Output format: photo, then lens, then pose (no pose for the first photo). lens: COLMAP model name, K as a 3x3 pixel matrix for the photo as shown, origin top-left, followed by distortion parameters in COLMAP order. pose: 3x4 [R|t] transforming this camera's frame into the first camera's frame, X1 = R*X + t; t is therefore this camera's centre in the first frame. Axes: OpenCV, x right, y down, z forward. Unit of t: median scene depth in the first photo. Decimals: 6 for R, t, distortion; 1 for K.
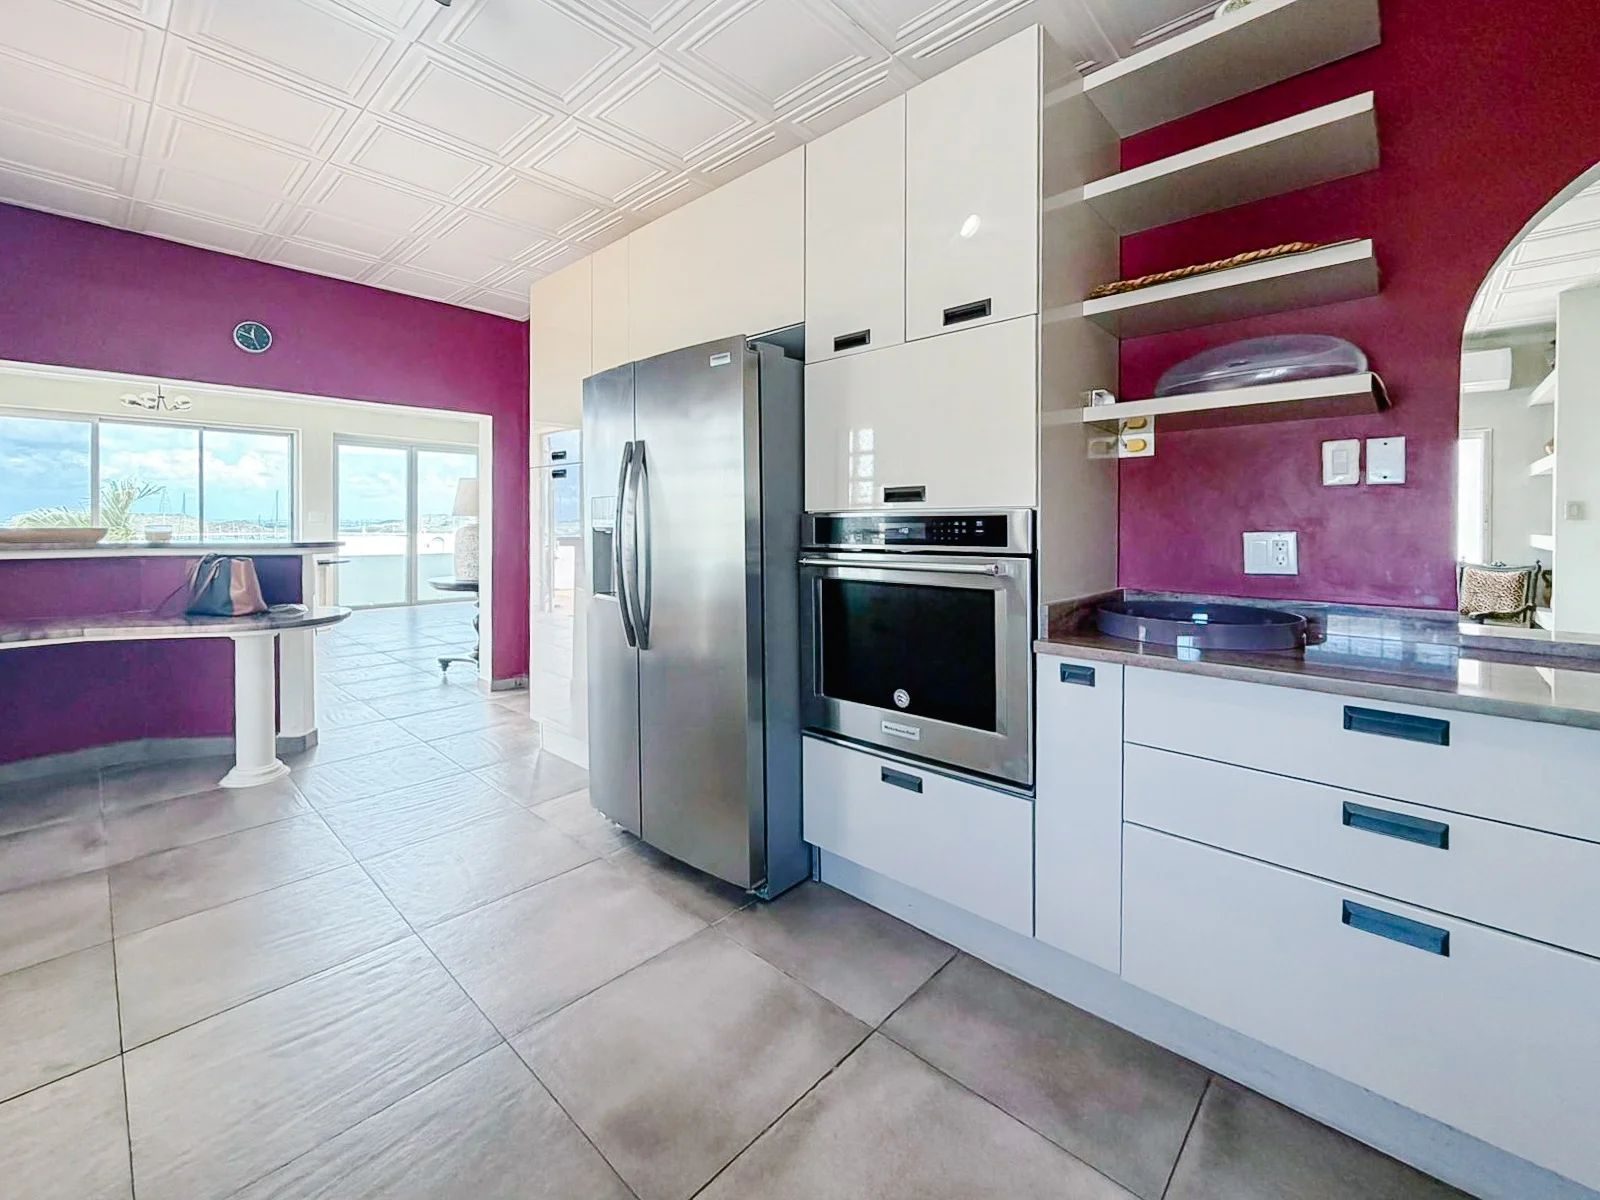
lens RADIAL K [[671.7, 0, 798.4], [0, 671.7, 529.8], [0, 0, 1]] dist [0.000877, -0.000486]
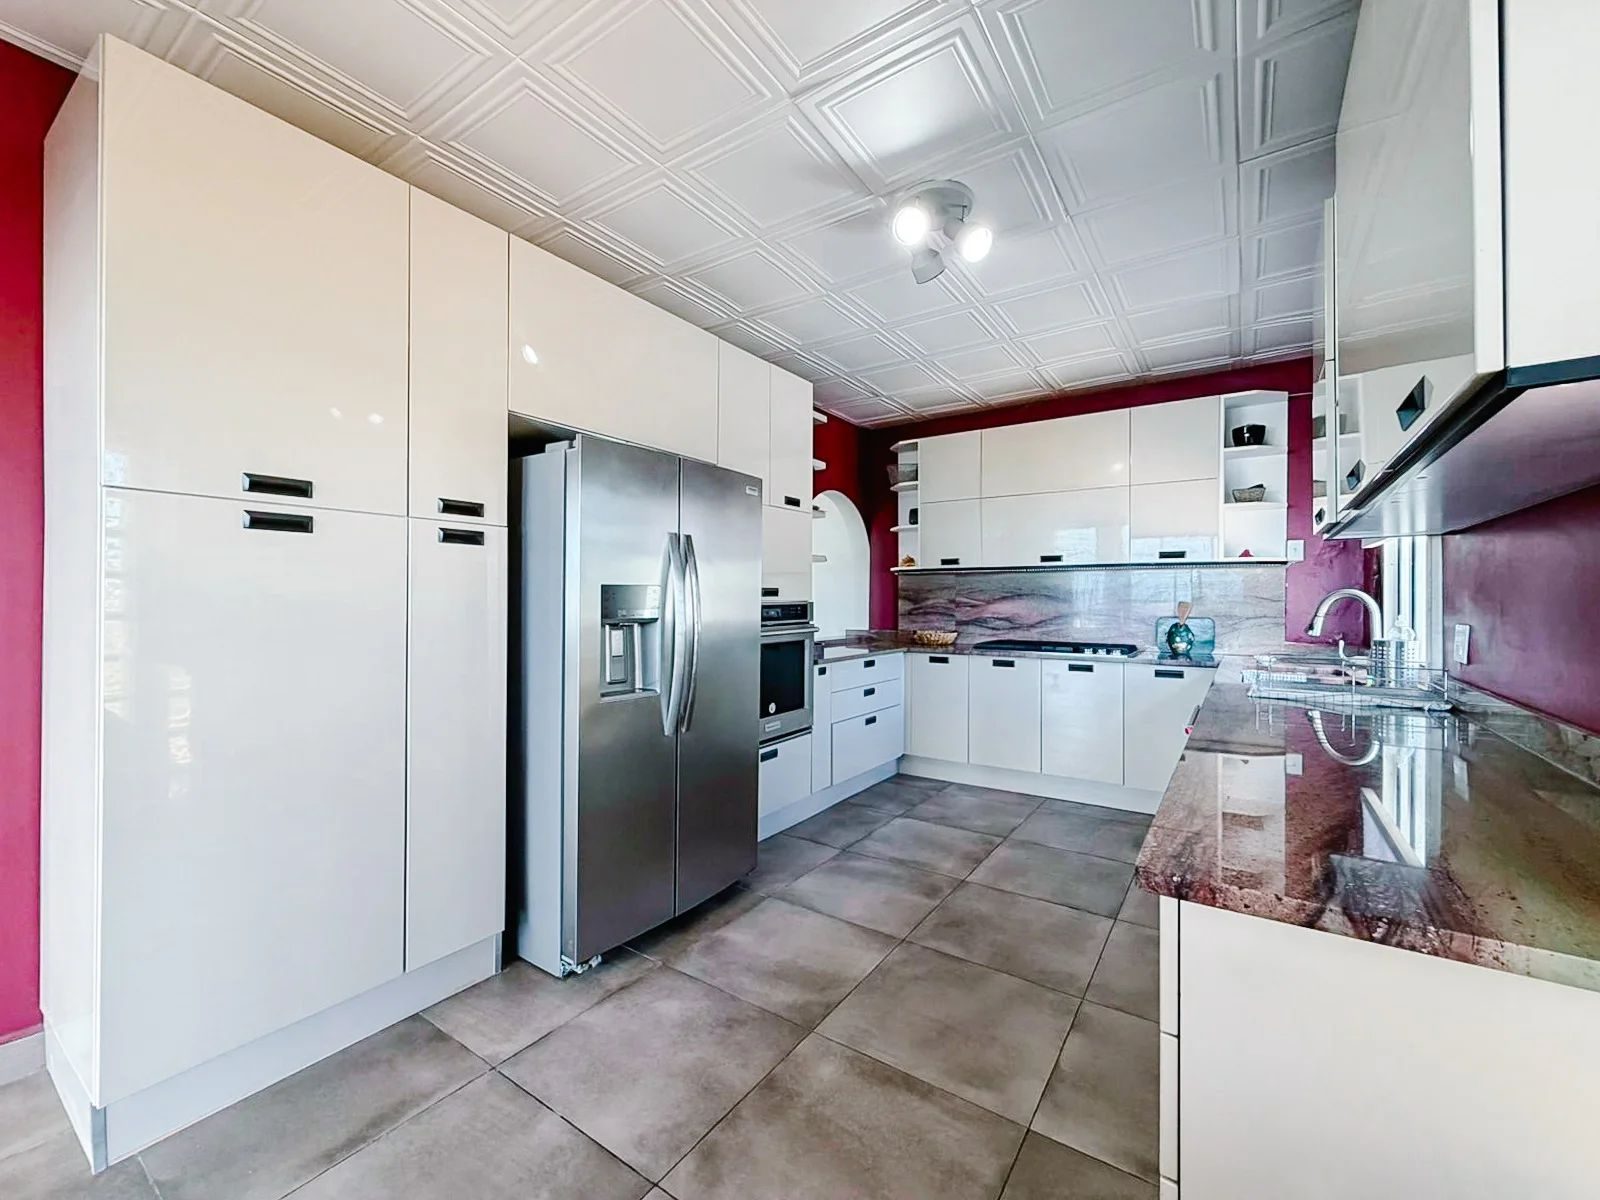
lens RADIAL K [[659.8, 0, 789.6], [0, 659.8, 600.3], [0, 0, 1]] dist [-0.000706, -0.000179]
pose [[-0.147104, -0.002872, 0.989117, -1.305870], [0.004000, 0.999986, 0.003498, -0.030910], [-0.989113, 0.004471, -0.147090, 1.011216]]
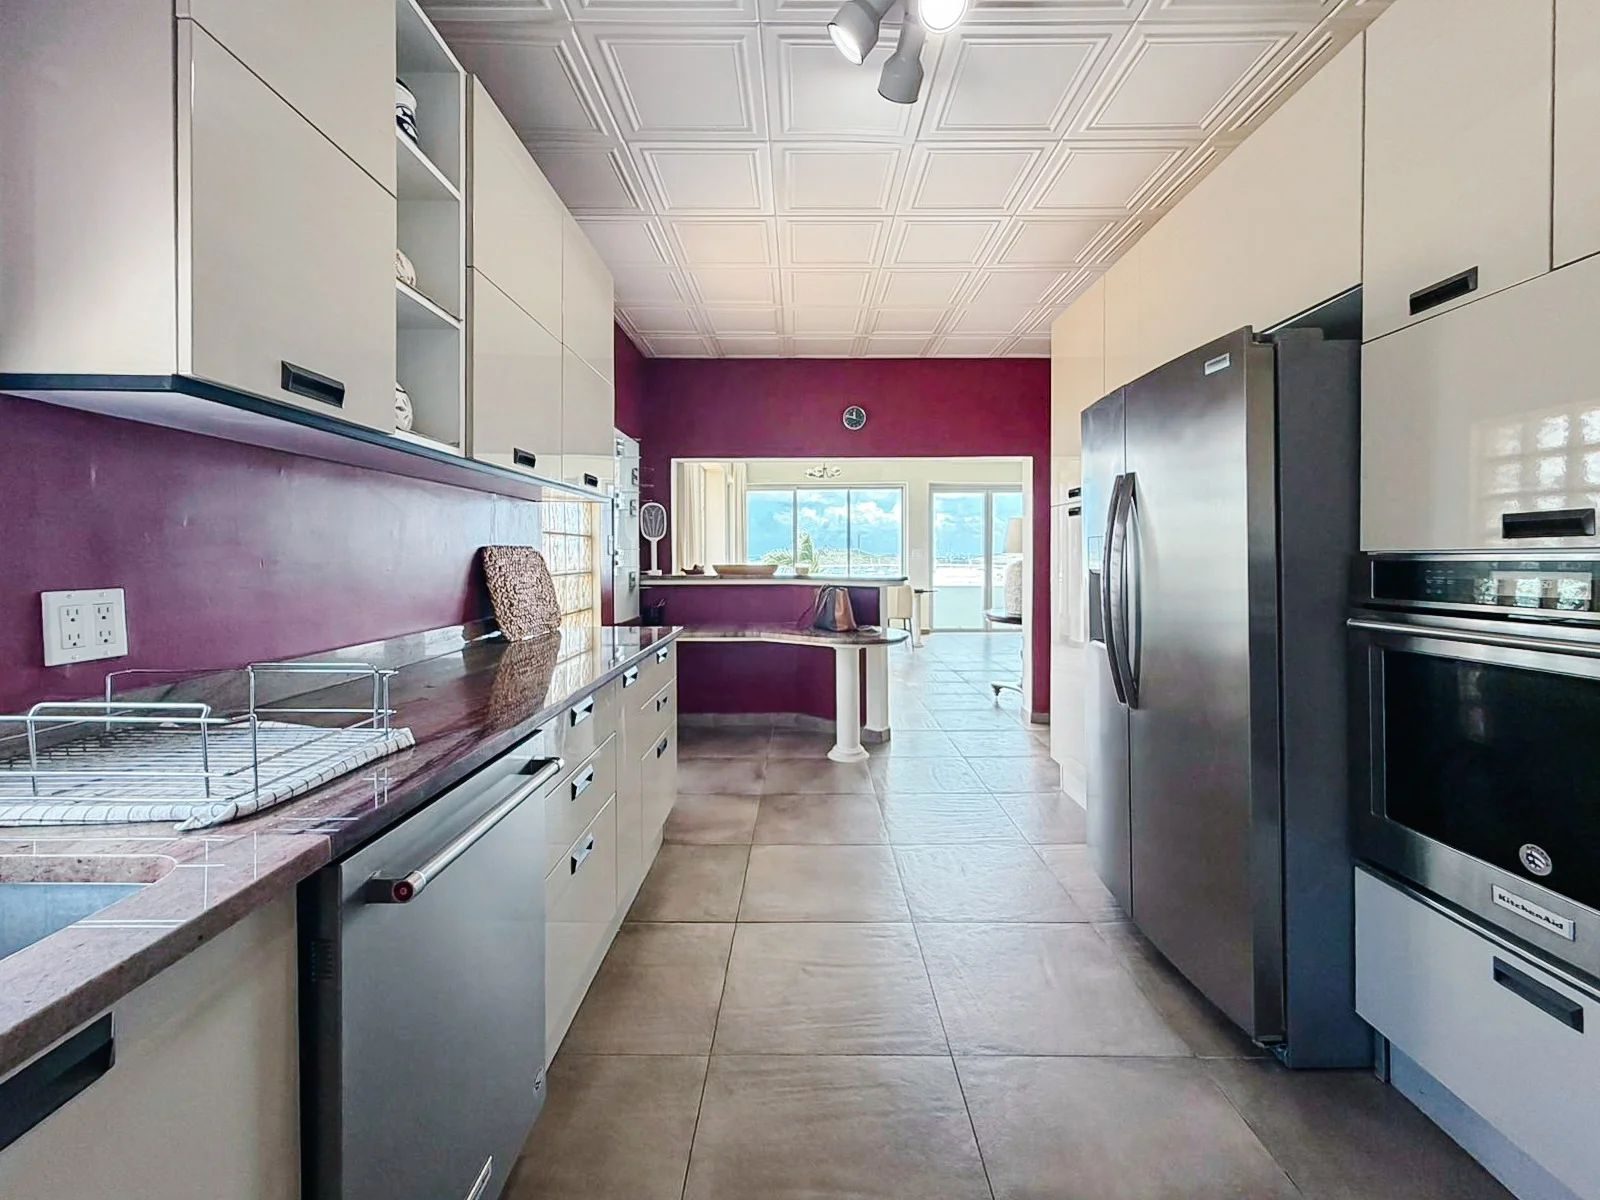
lens RADIAL K [[667.0, 0, 795.1], [0, 667.0, 568.7], [0, 0, 1]] dist [0.000301, 0.000457]
pose [[0.669452, 0.009415, -0.742796, 0.126679], [-0.002237, 0.999941, 0.010658, -0.015124], [0.742852, -0.005473, 0.669433, 0.081514]]
